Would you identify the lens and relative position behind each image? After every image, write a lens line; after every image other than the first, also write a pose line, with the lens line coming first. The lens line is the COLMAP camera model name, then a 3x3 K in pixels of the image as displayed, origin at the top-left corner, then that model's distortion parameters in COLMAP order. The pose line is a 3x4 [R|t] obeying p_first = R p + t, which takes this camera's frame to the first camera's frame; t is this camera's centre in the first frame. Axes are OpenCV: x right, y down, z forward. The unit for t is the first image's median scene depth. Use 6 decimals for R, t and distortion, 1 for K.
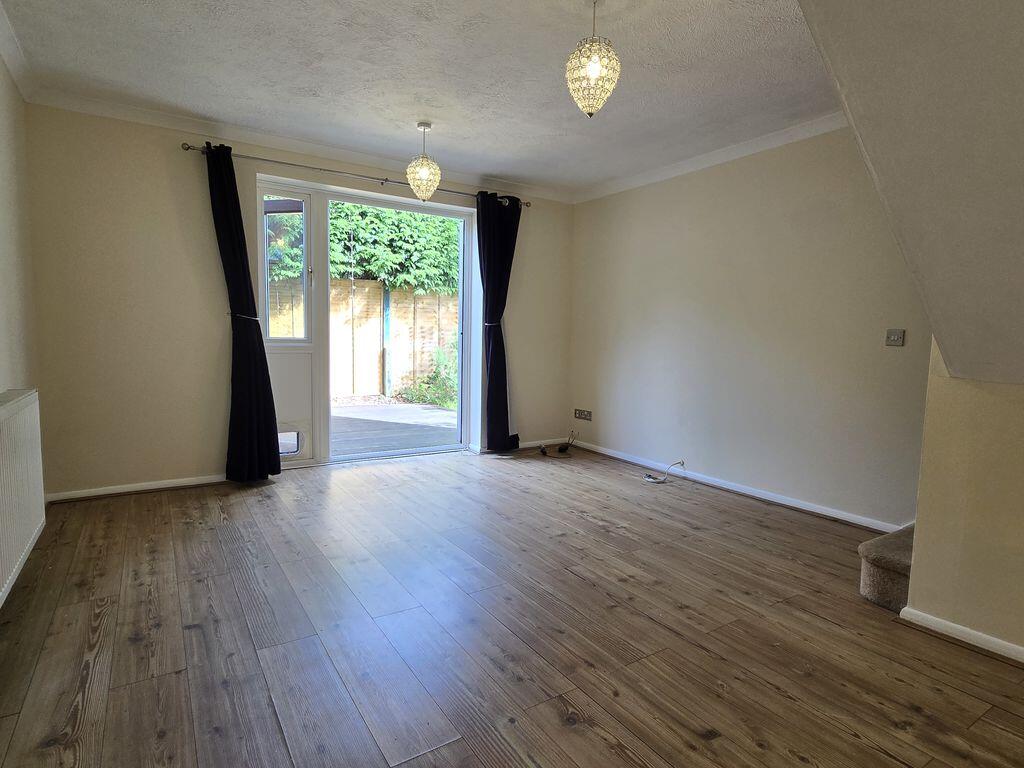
lens RADIAL K [[565.6, 0, 514.4], [0, 565.6, 383.7], [0, 0, 1]] dist [-0.005403, -0.001180]
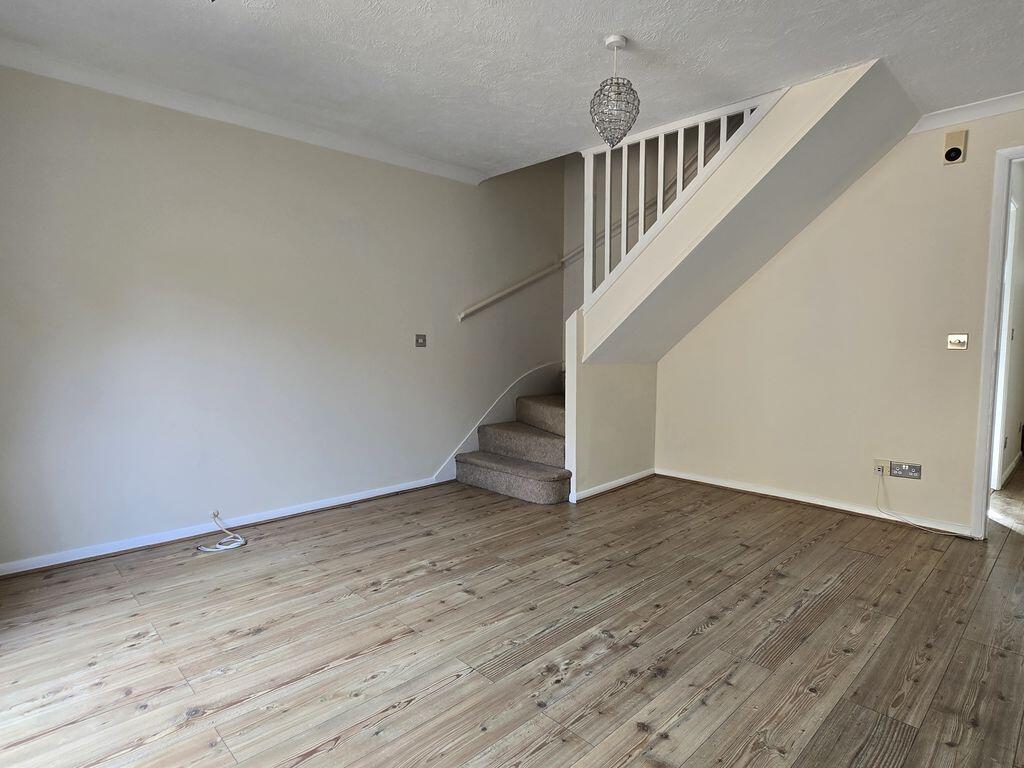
lens RADIAL K [[565.6, 0, 514.6], [0, 565.6, 384.6], [0, 0, 1]] dist [-0.005403, -0.001180]
pose [[-0.200910, -0.095884, 0.974906, -0.648592], [0.076133, 0.990660, 0.113123, -0.107253], [-0.976647, 0.096950, -0.191734, 0.996838]]
